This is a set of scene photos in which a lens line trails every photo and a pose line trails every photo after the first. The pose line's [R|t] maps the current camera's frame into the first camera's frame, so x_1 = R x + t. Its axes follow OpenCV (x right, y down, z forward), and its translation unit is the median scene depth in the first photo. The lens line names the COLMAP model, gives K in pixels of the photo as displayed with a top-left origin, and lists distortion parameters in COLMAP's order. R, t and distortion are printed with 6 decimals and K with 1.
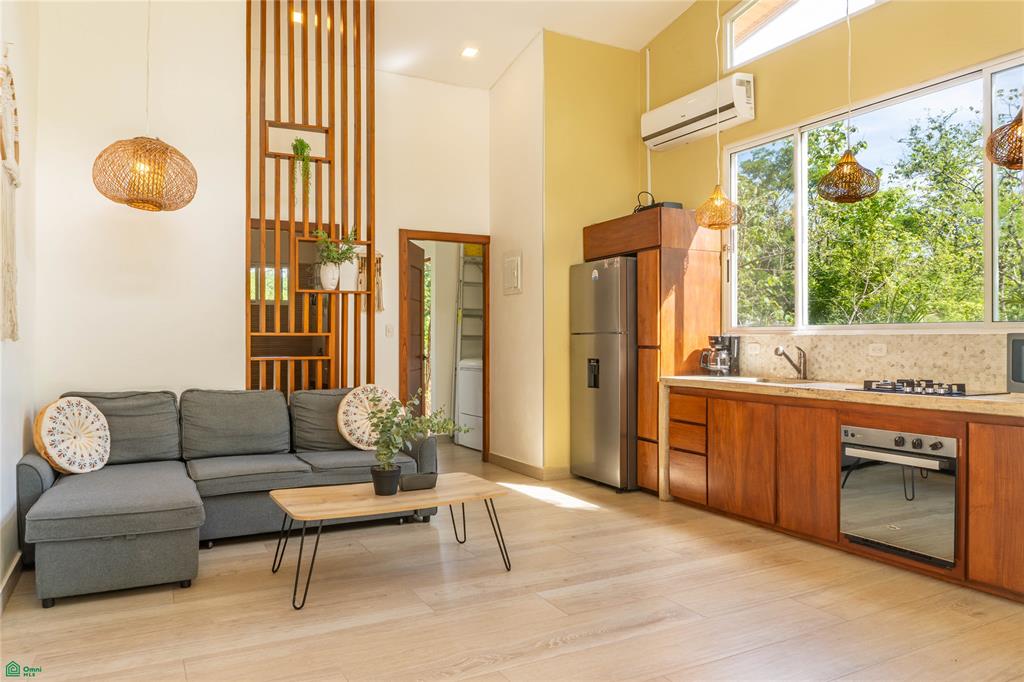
lens RADIAL K [[713.9, 0, 538.5], [0, 713.9, 321.5], [0, 0, 1]] dist [-0.015168, -0.011263]
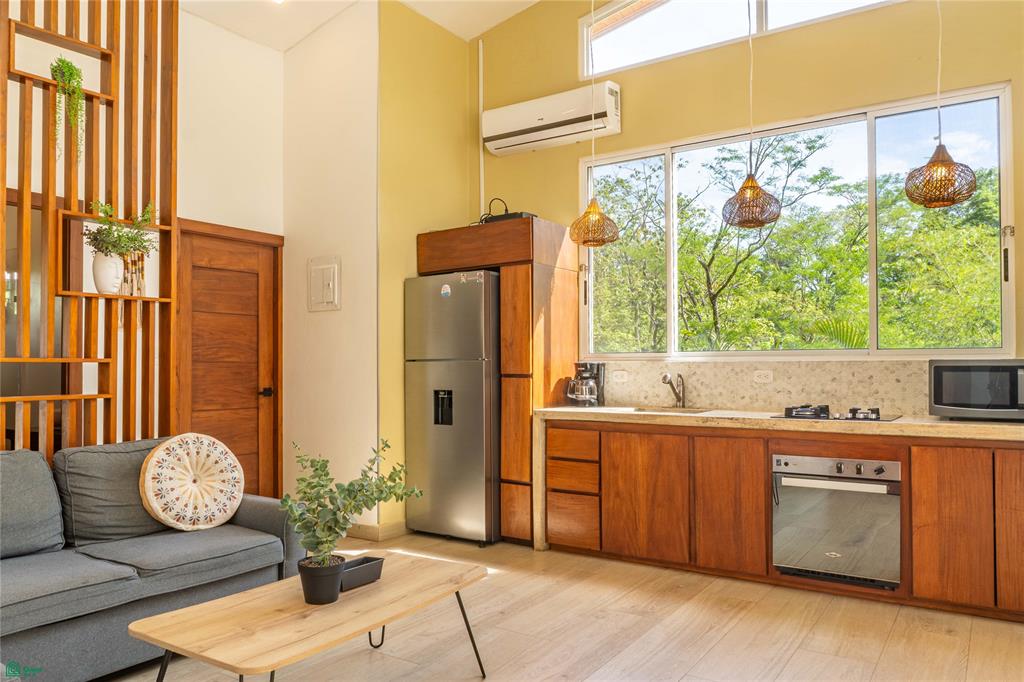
lens RADIAL K [[713.9, 0, 545.6], [0, 713.9, 351.1], [0, 0, 1]] dist [-0.015168, -0.011263]
pose [[0.886284, 0.006603, 0.463095, -0.262531], [-0.007753, 0.999970, 0.000580, 0.005870], [-0.463077, -0.004104, 0.886308, 0.248251]]
